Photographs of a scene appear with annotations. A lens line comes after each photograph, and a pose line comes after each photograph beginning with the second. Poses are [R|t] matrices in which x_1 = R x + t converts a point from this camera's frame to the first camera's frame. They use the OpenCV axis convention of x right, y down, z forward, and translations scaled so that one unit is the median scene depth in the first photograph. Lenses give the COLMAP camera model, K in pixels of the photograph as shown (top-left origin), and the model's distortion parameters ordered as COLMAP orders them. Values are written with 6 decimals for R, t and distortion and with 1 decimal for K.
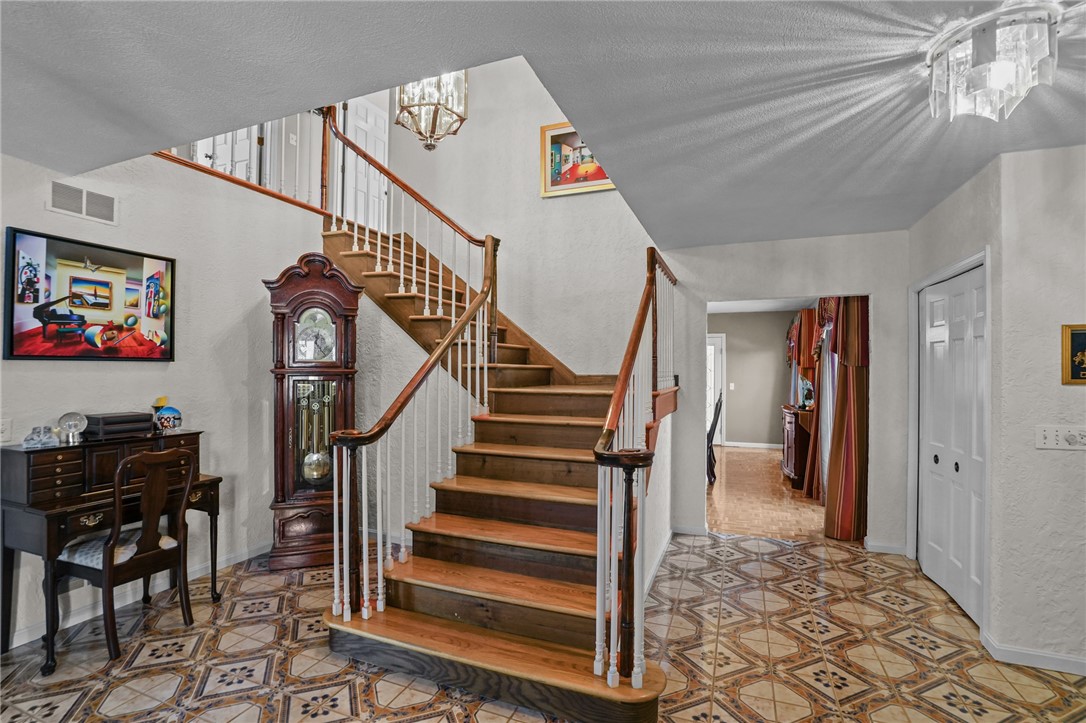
lens RADIAL K [[492.1, 0, 544.1], [0, 492.1, 367.5], [0, 0, 1]] dist [-0.020383, 0.001828]
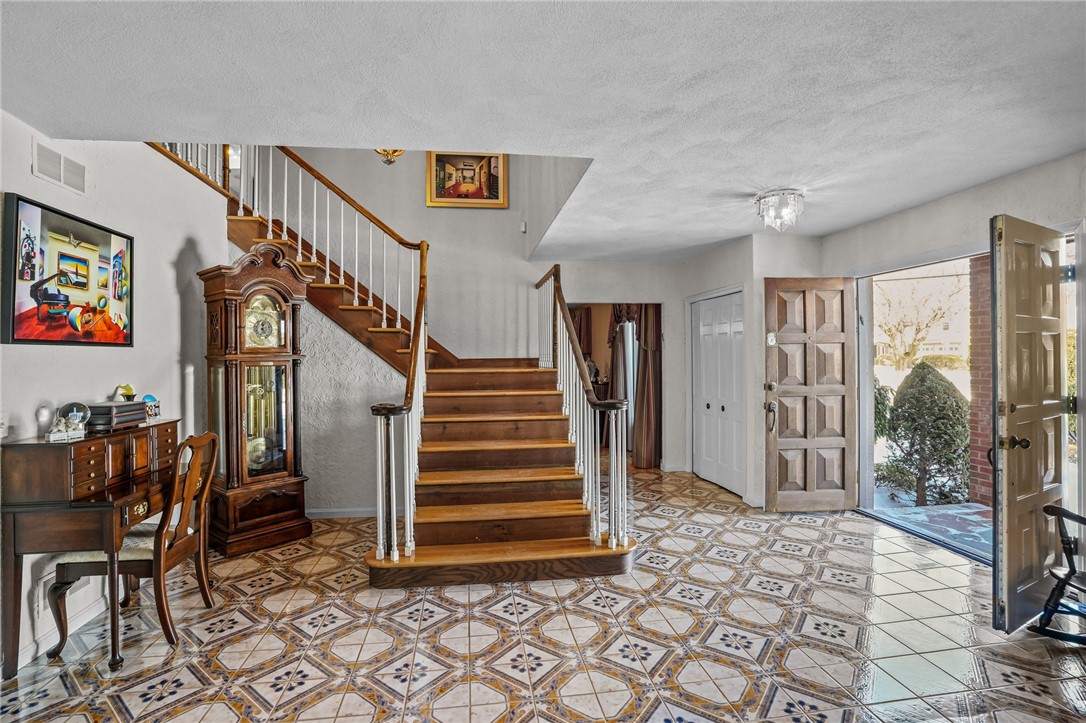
lens RADIAL K [[492.1, 0, 517.6], [0, 492.1, 355.6], [0, 0, 1]] dist [-0.020383, 0.001828]
pose [[0.878559, -0.009579, 0.477537, -0.620418], [0.011140, 0.999938, -0.000435, 0.013761], [-0.477503, 0.005702, 0.878611, -0.186778]]
